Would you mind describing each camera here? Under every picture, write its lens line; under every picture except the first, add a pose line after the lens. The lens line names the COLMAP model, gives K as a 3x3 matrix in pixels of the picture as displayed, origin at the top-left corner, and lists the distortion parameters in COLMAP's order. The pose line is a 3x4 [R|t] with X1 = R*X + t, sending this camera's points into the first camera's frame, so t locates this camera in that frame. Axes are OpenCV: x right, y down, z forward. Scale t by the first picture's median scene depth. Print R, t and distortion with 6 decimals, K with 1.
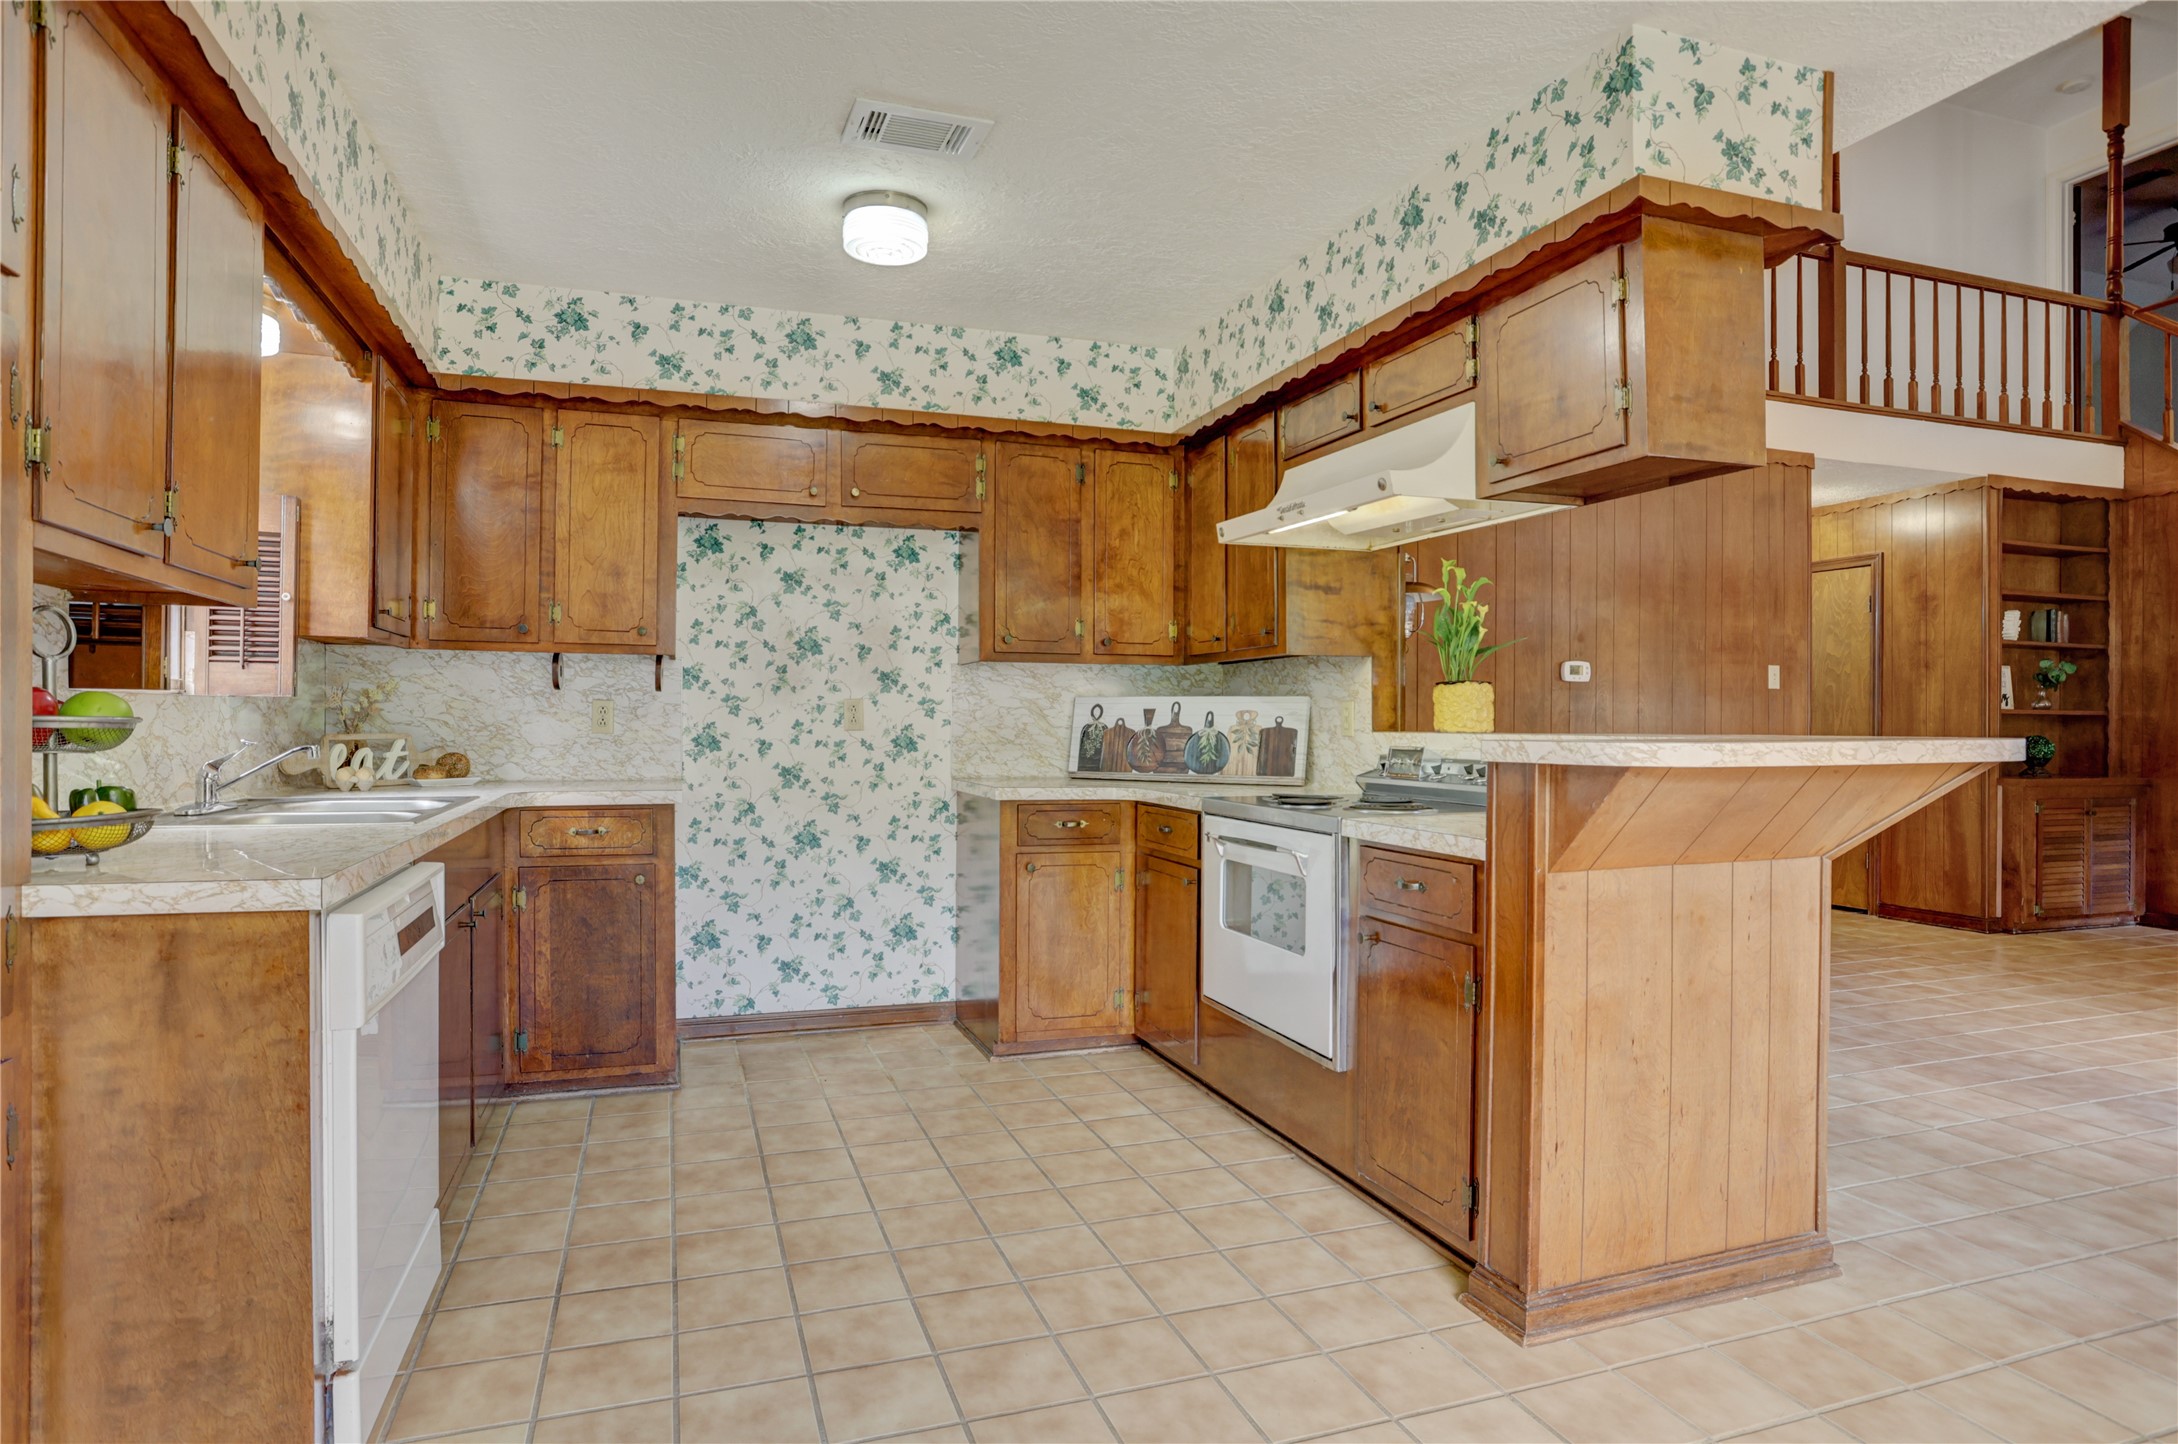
lens RADIAL K [[1204.2, 0, 1077.5], [0, 1204.2, 731.1], [0, 0, 1]] dist [-0.000226, 0.005342]
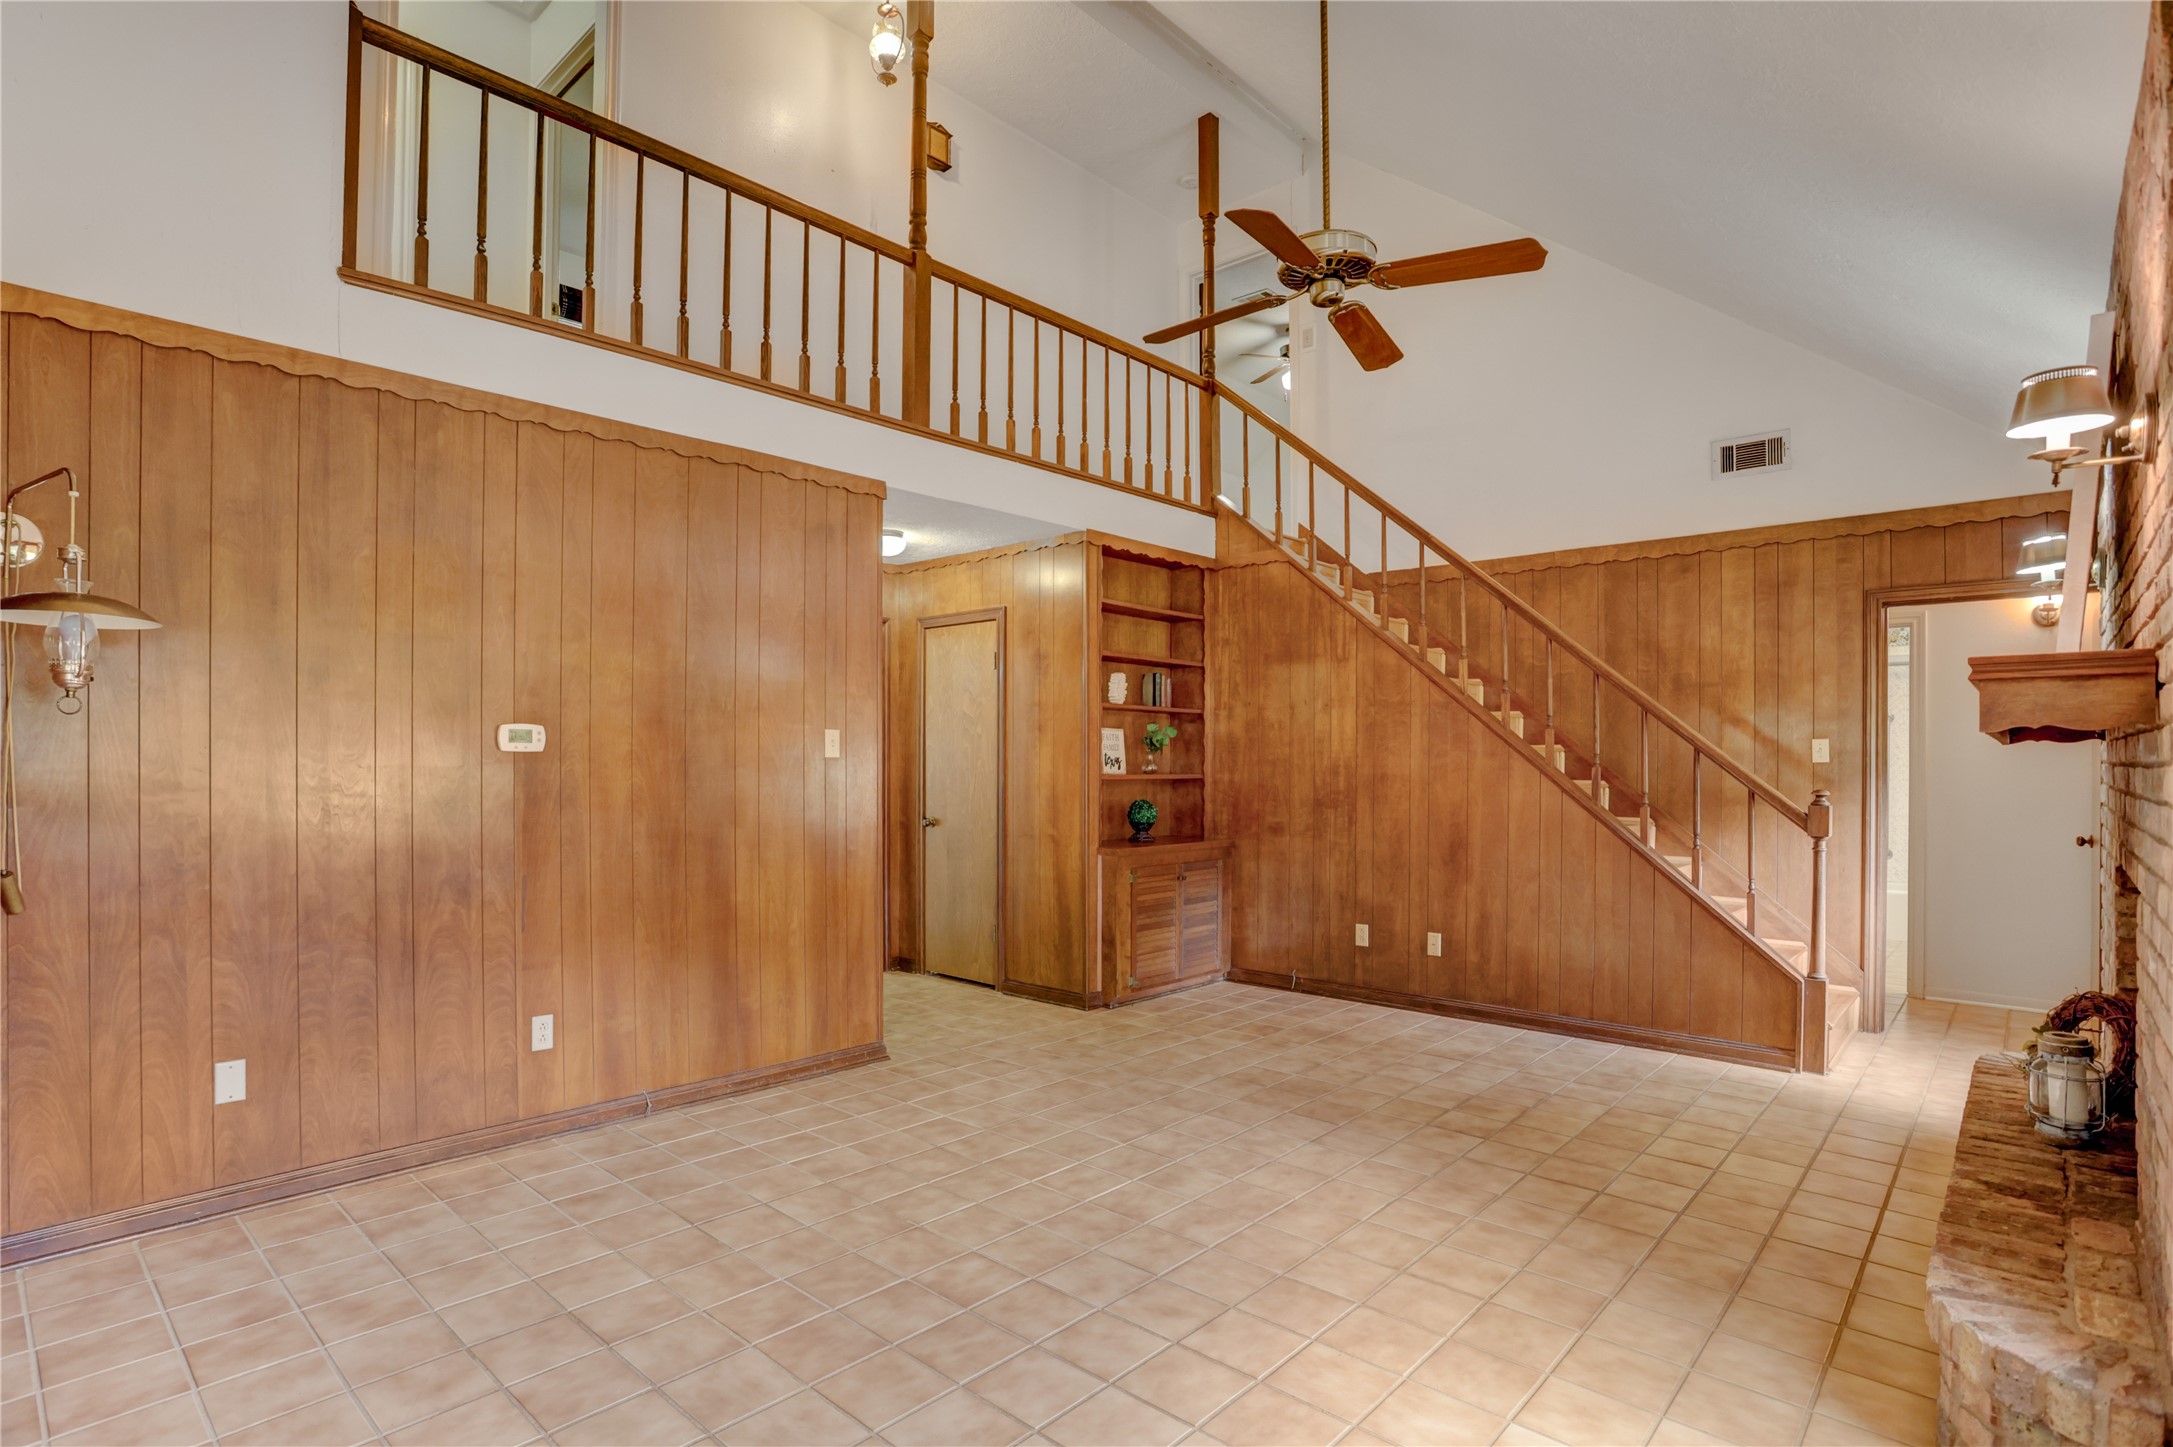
lens RADIAL K [[1113.5, 0, 1073.4], [0, 1113.5, 763.6], [0, 0, 1]] dist [-0.048964, 0.013032]
pose [[0.889852, -0.001899, 0.456246, 0.333469], [-0.000015, 0.999991, 0.004190, -0.030464], [-0.456250, -0.003735, 0.889844, 0.216383]]
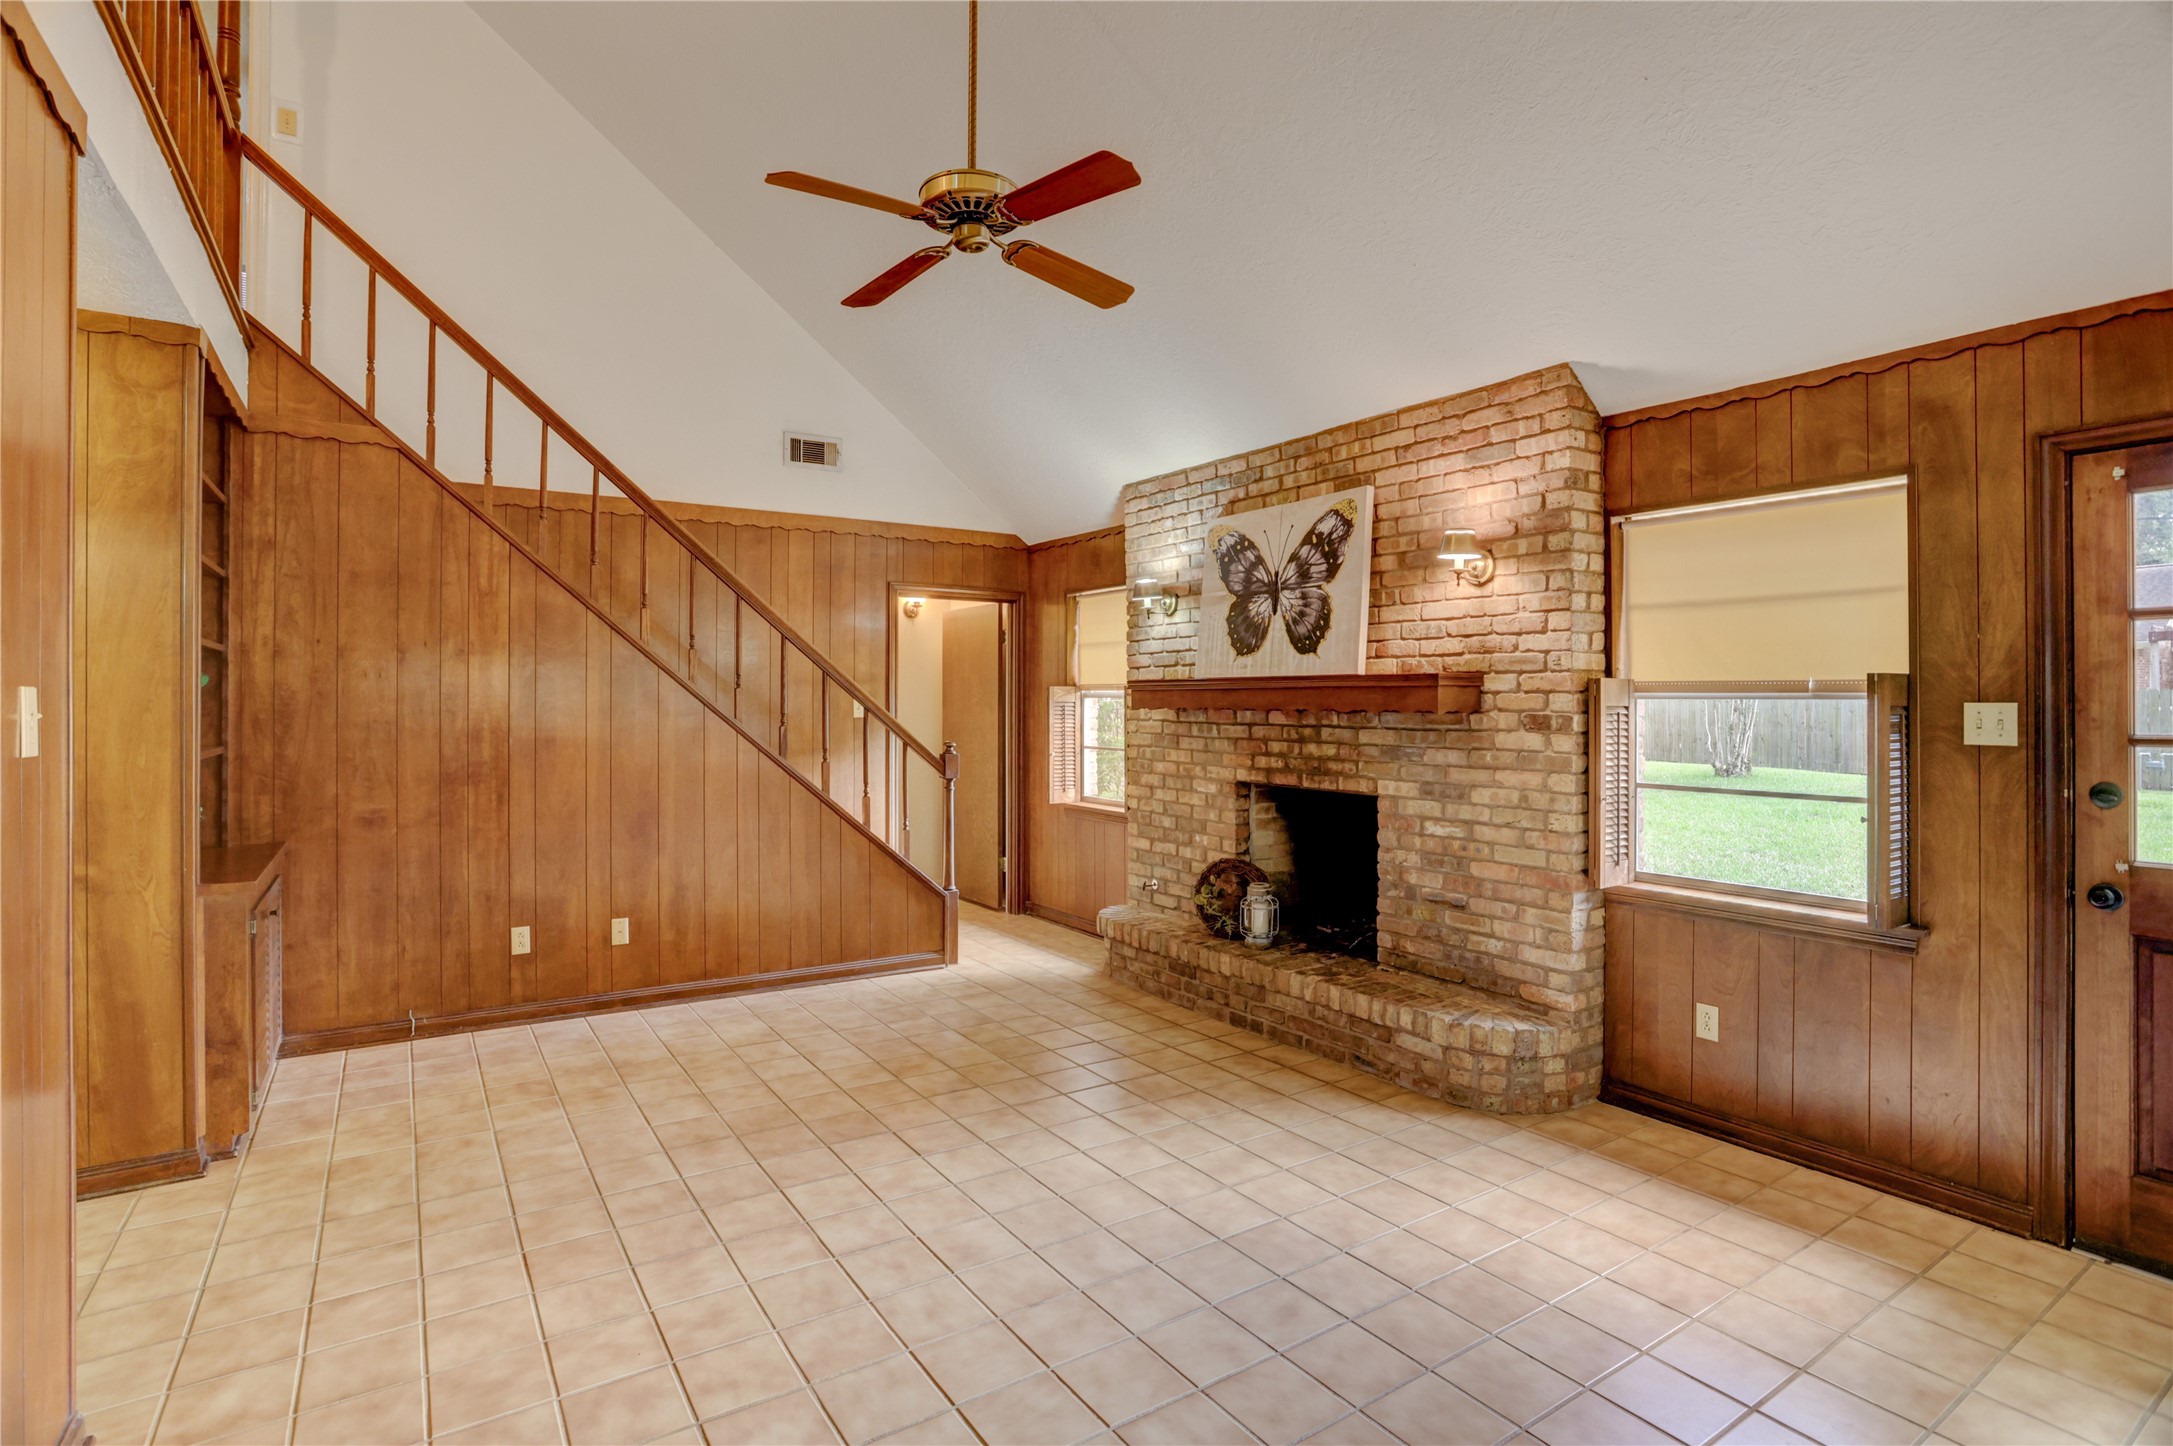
lens RADIAL K [[1065.0, 0, 1101.7], [0, 1065.0, 696.4], [0, 0, 1]] dist [-0.063770, 0.024761]
pose [[-0.240887, -0.000221, 0.970553, 0.206643], [-0.005555, 0.999984, -0.001151, -0.046999], [-0.970537, -0.005669, -0.240885, 0.696532]]
